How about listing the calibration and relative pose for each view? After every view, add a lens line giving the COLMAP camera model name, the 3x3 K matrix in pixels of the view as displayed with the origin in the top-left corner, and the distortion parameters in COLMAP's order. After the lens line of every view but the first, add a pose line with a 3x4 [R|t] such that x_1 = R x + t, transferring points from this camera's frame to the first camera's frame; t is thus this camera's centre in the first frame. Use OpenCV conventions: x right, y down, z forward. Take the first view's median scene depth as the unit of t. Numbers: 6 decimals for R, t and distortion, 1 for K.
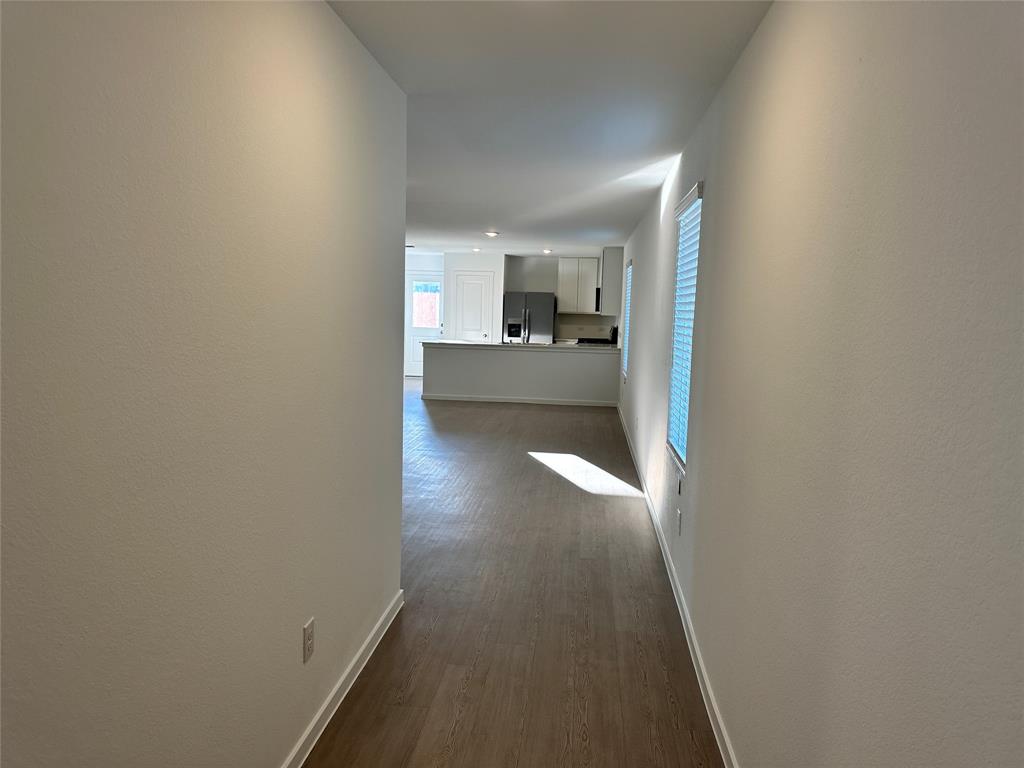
lens RADIAL K [[719.9, 0, 512.0], [0, 719.9, 384.0], [0, 0, 1]] dist [0.004939, 0.000135]
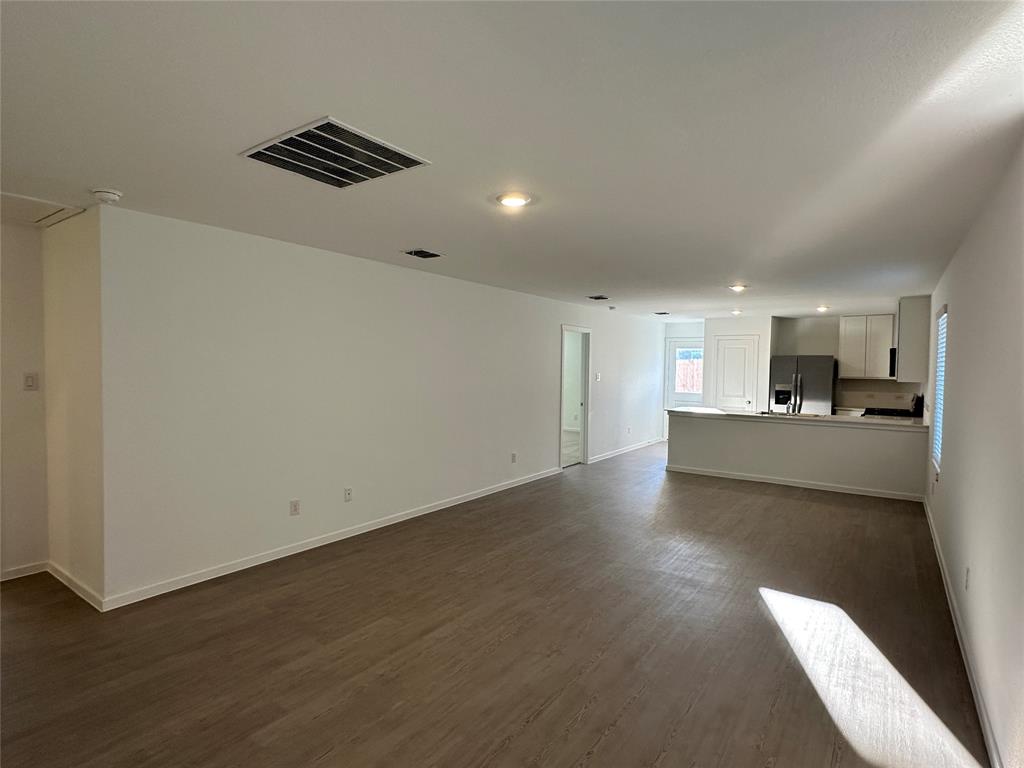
lens RADIAL K [[534.7, 0, 512.0], [0, 534.7, 384.0], [0, 0, 1]] dist [-0.003765, -0.000448]
pose [[0.872029, 0.000618, -0.489453, 0.036040], [-0.042430, 0.996330, -0.074338, -0.027017], [0.487611, 0.085593, 0.868855, 0.245150]]
